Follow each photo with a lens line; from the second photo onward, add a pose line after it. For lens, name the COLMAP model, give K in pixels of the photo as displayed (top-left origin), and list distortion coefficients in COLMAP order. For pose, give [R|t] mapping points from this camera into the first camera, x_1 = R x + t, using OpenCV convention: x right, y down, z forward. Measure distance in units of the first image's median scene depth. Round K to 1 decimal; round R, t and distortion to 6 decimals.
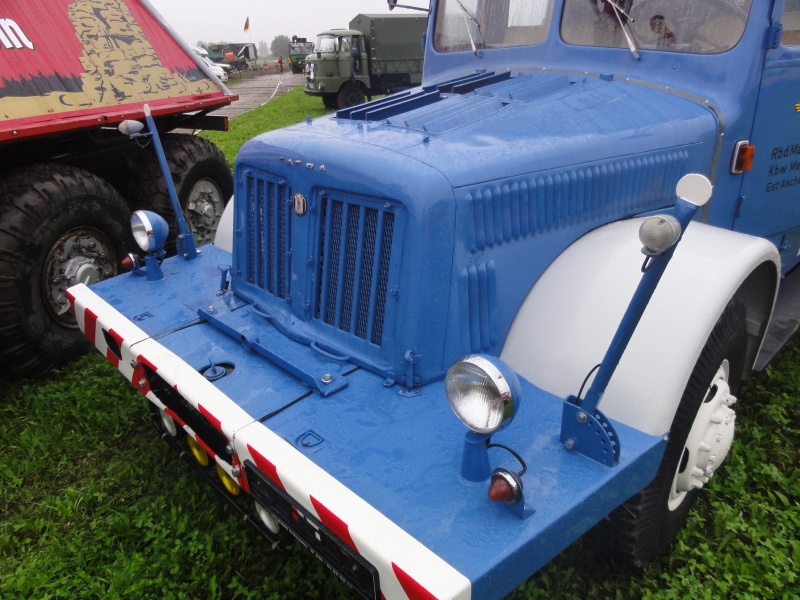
lens RADIAL K [[564.4, 0, 400.0], [0, 564.4, 300.0], [0, 0, 1]] dist [-0.003084, 0.003522]
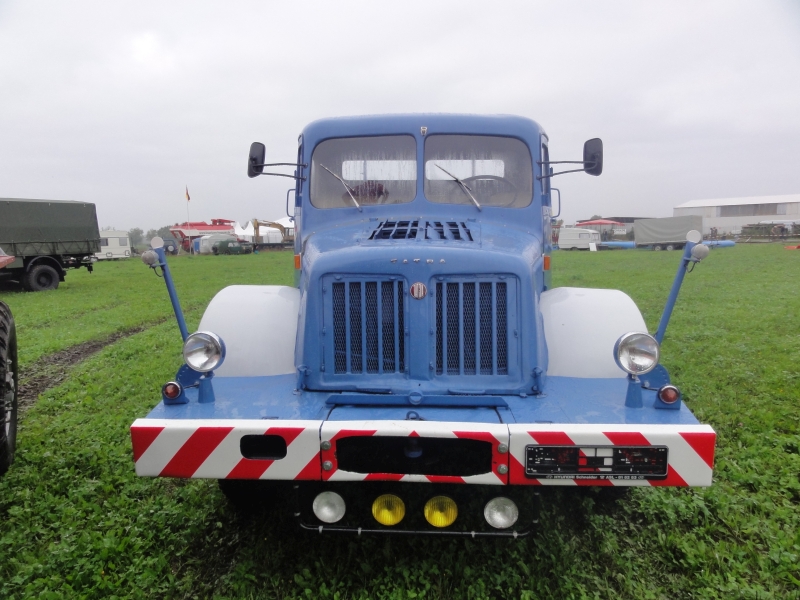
lens RADIAL K [[561.7, 0, 400.0], [0, 561.7, 300.0], [0, 0, 1]] dist [-0.000235, 0.001175]
pose [[0.746536, -0.070571, 0.661592, -1.064518], [0.271174, 0.940296, -0.205691, 0.112424], [-0.607576, 0.332962, 0.721101, 0.060037]]
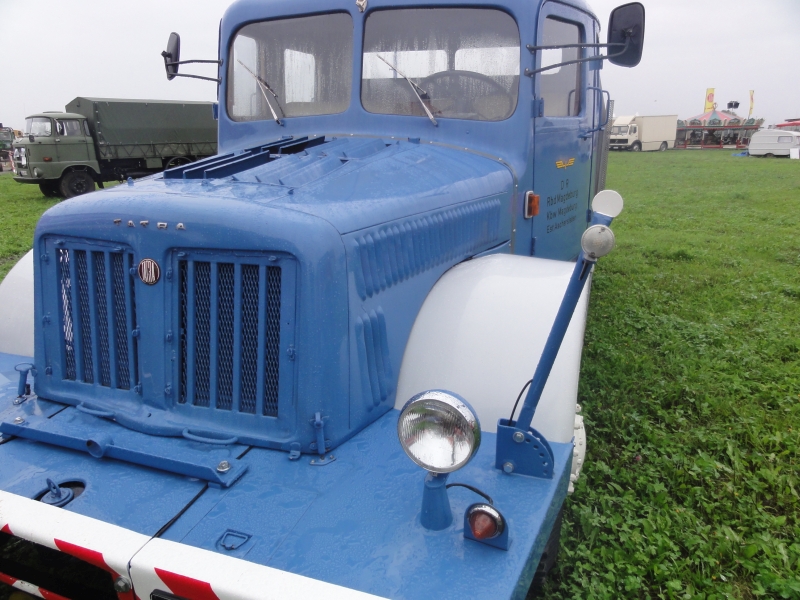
lens RADIAL K [[564.4, 0, 400.0], [0, 564.4, 300.0], [0, 0, 1]] dist [-0.003084, 0.003522]
pose [[0.901831, -0.110300, 0.417773, -0.189756], [0.167263, 0.980604, -0.102167, 0.022683], [-0.398401, 0.162016, 0.902789, 0.083381]]
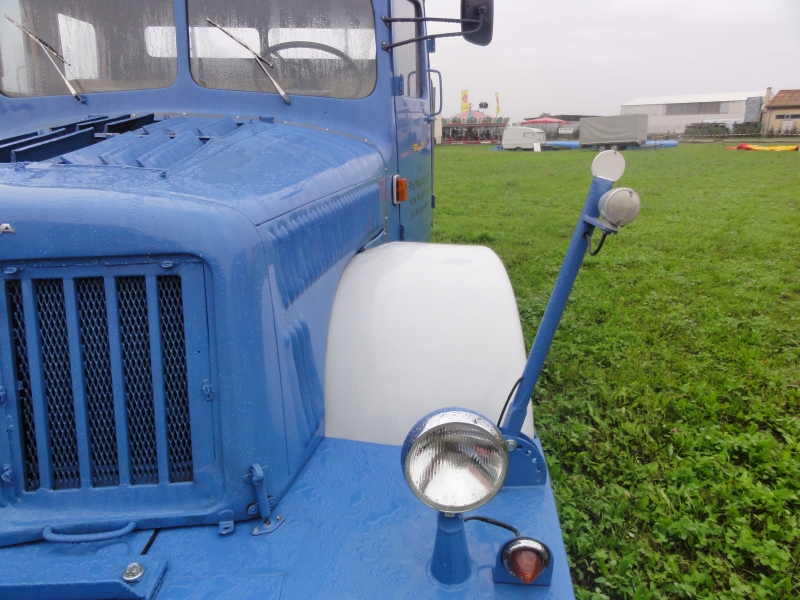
lens RADIAL K [[564.4, 0, 400.0], [0, 564.4, 300.0], [0, 0, 1]] dist [-0.003084, 0.003522]
pose [[0.681468, -0.199609, 0.704101, -0.257862], [0.295929, 0.955082, -0.015655, -0.031836], [-0.669349, 0.219032, 0.709928, 0.304723]]
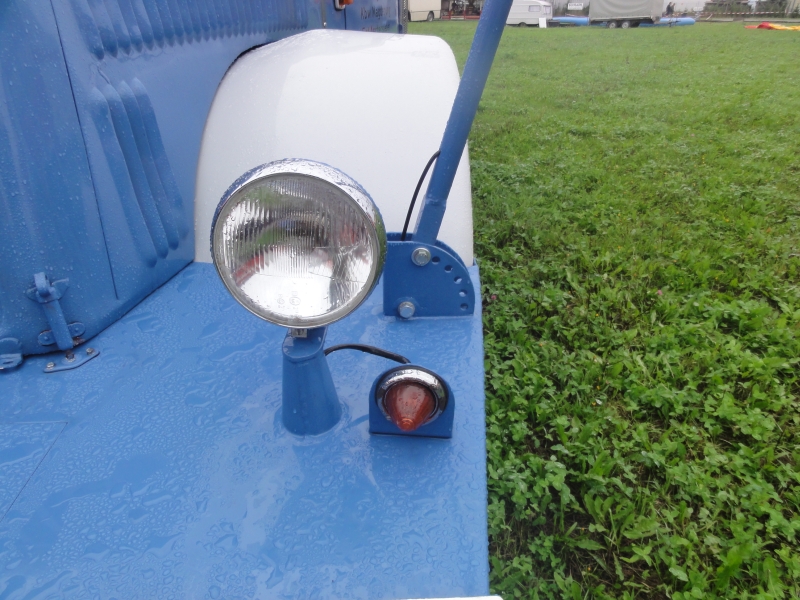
lens RADIAL K [[564.6, 0, 400.0], [0, 564.6, 300.0], [0, 0, 1]] dist [-0.001241, 0.003937]
pose [[0.678008, -0.321169, 0.661177, -0.081738], [0.284593, 0.944038, 0.166732, 0.099859], [-0.677725, 0.075121, 0.731468, 0.393857]]
